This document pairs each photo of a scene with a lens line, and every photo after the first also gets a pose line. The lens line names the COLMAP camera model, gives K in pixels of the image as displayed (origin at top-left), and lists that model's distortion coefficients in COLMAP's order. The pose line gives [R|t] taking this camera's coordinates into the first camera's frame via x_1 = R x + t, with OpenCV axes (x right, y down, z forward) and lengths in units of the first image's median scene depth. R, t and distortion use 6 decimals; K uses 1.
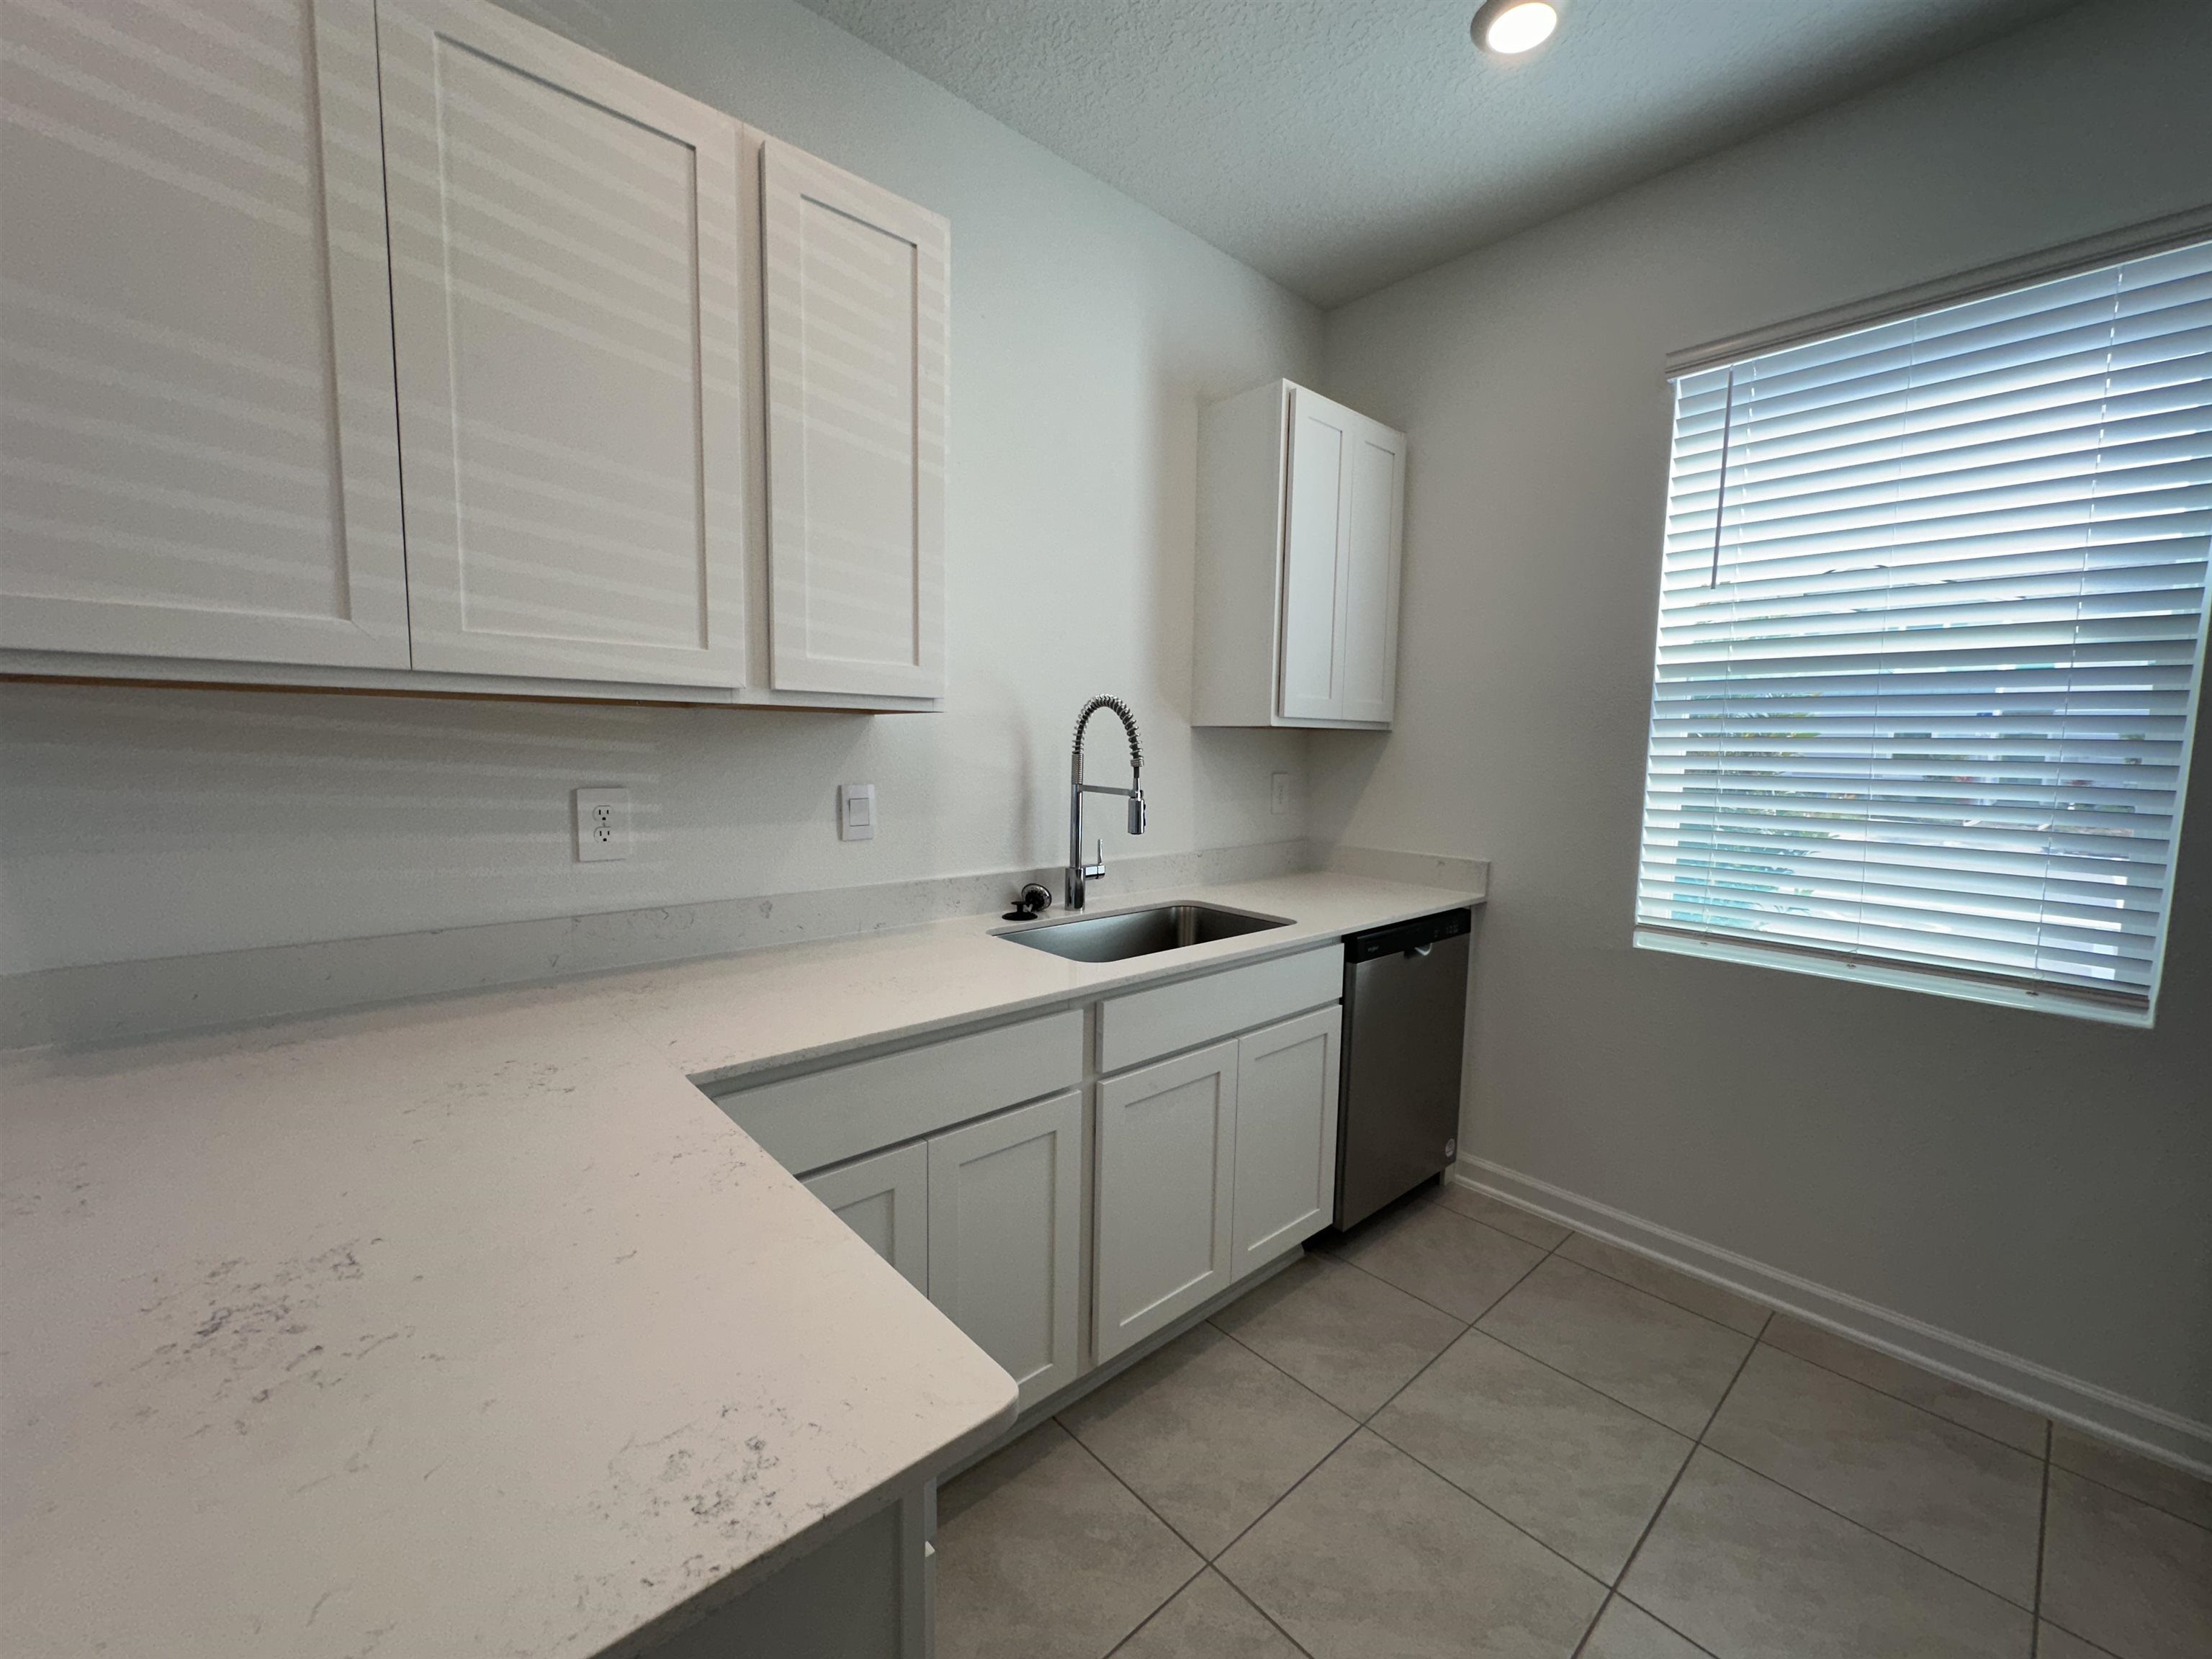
lens RADIAL K [[880.2, 0, 1106.0], [0, 880.2, 829.5], [0, 0, 1]] dist [-0.001860, 0.000043]
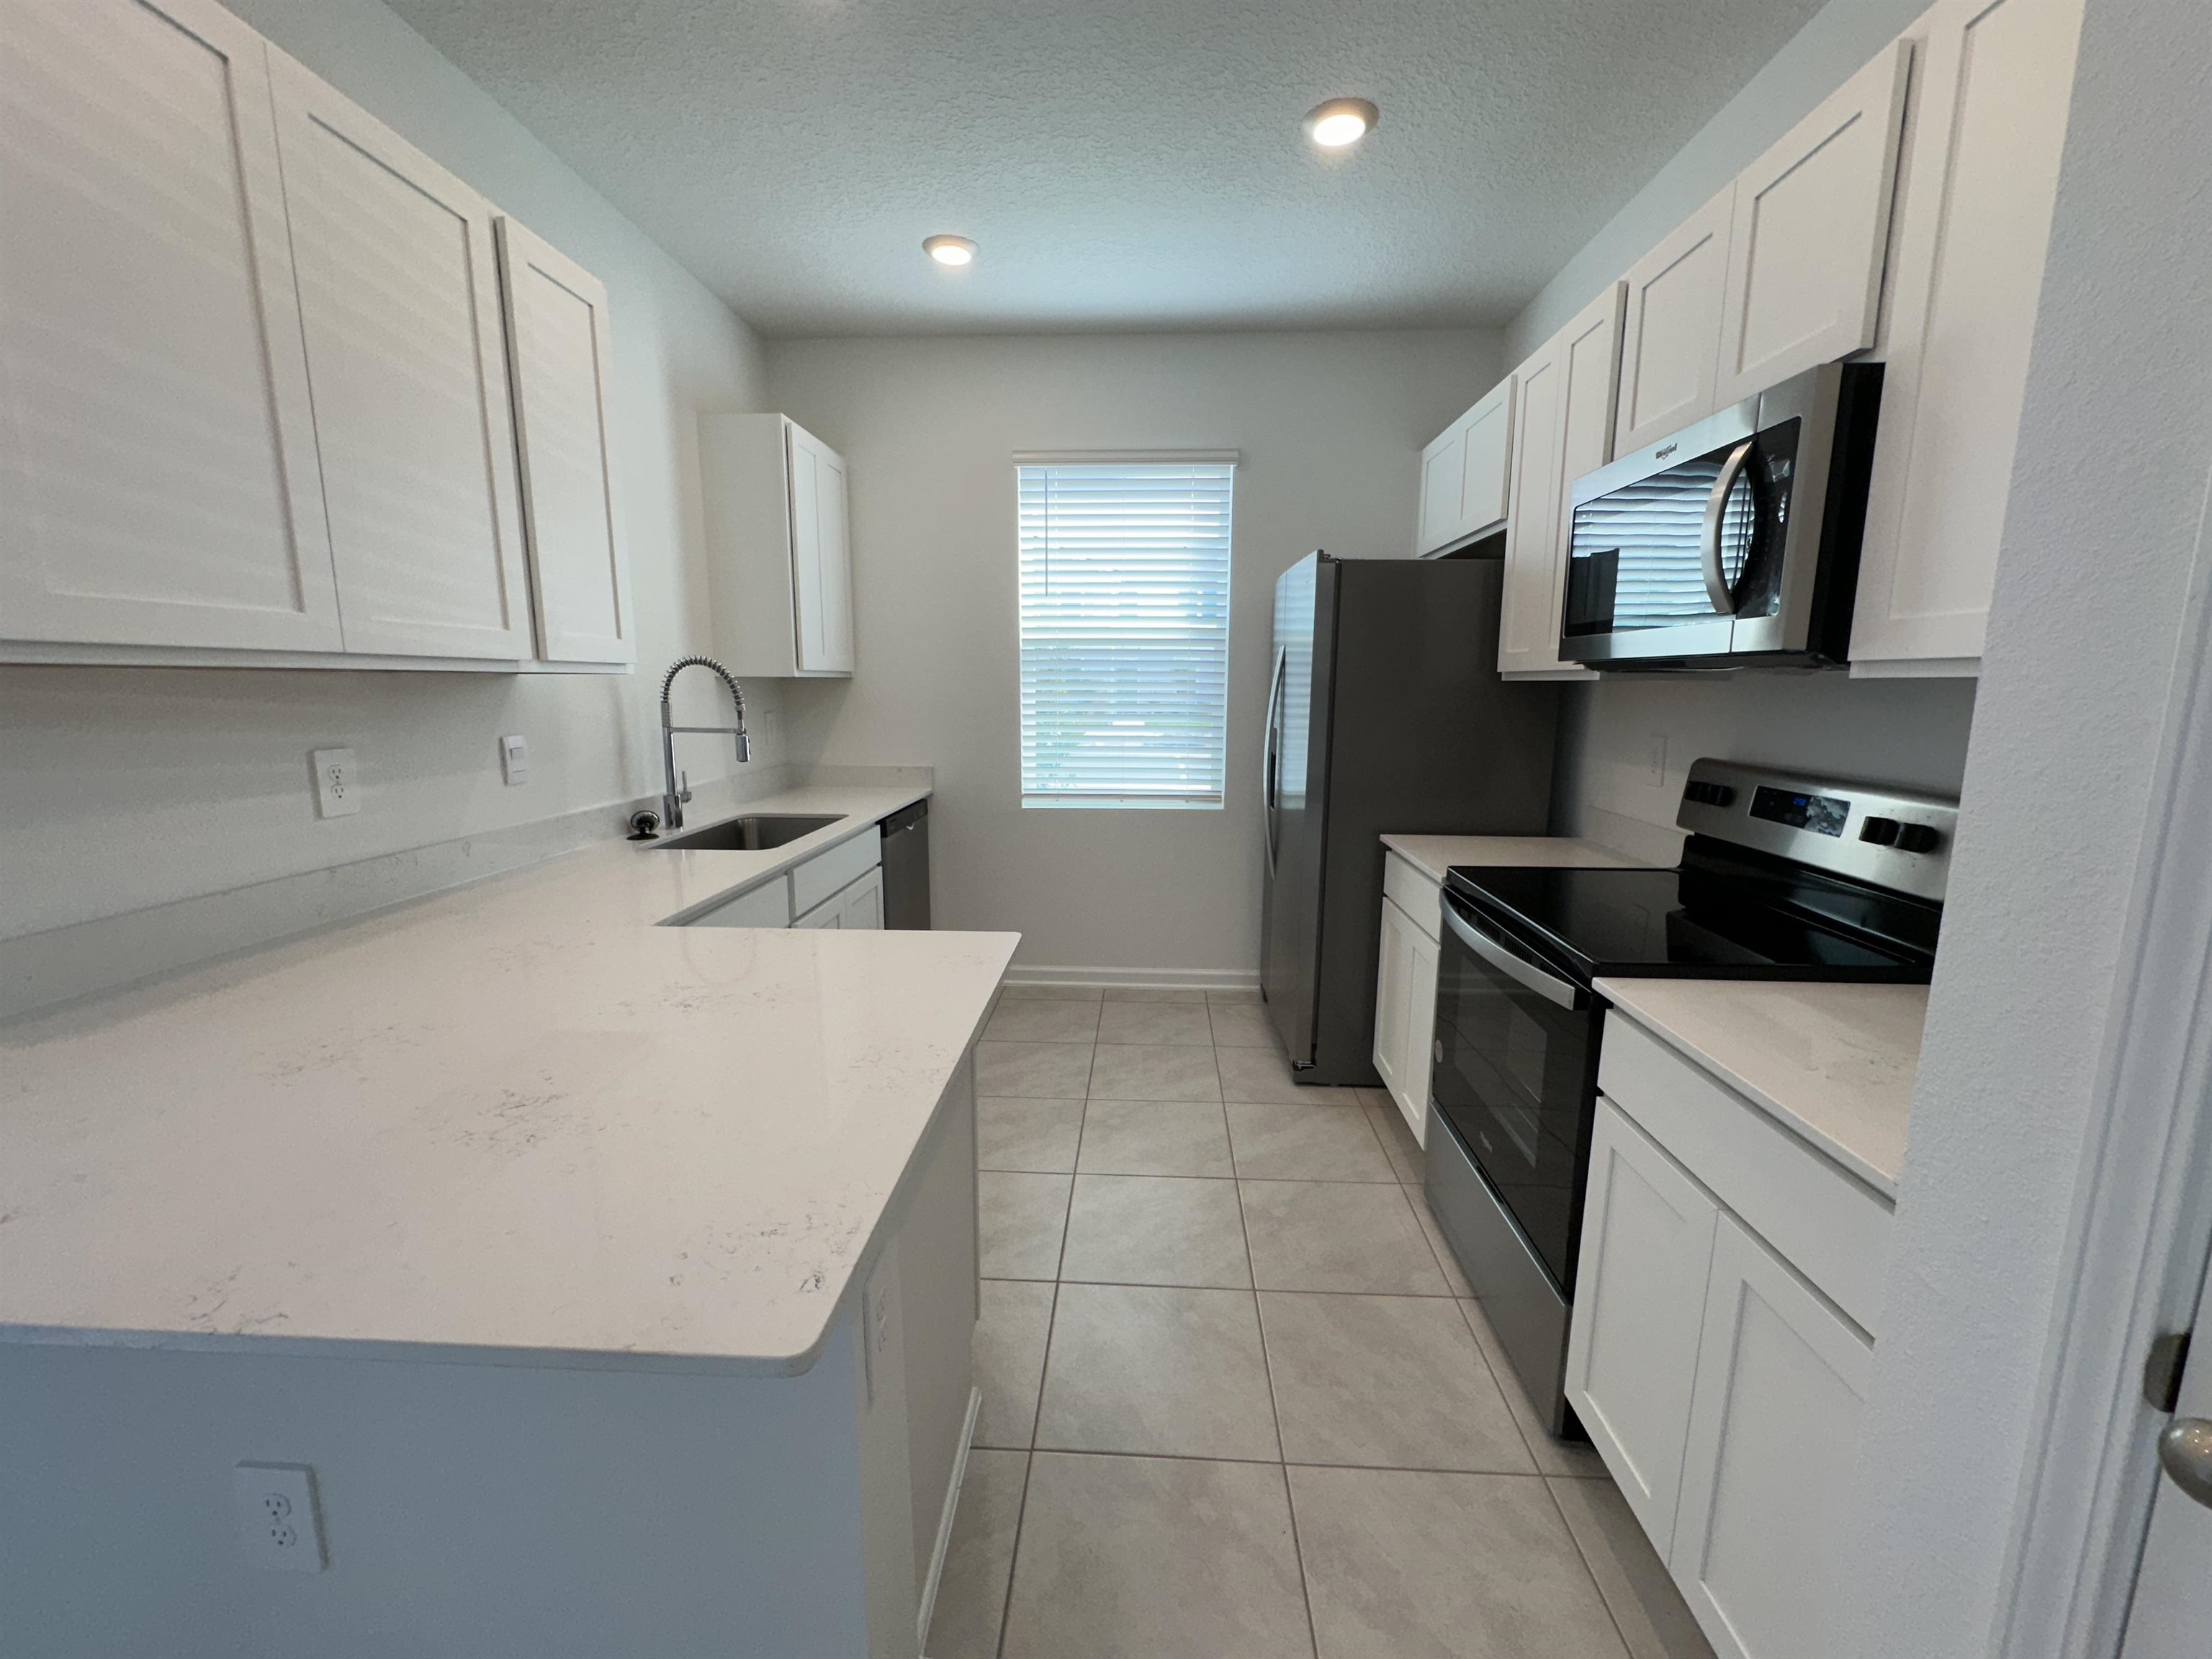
lens RADIAL K [[880.2, 0, 1106.0], [0, 880.2, 829.5], [0, 0, 1]] dist [-0.001860, 0.000043]
pose [[0.705725, -0.130641, 0.696337, -0.550062], [0.077638, 0.991193, 0.107275, 0.007484], [-0.704219, -0.021645, 0.709653, -0.363694]]
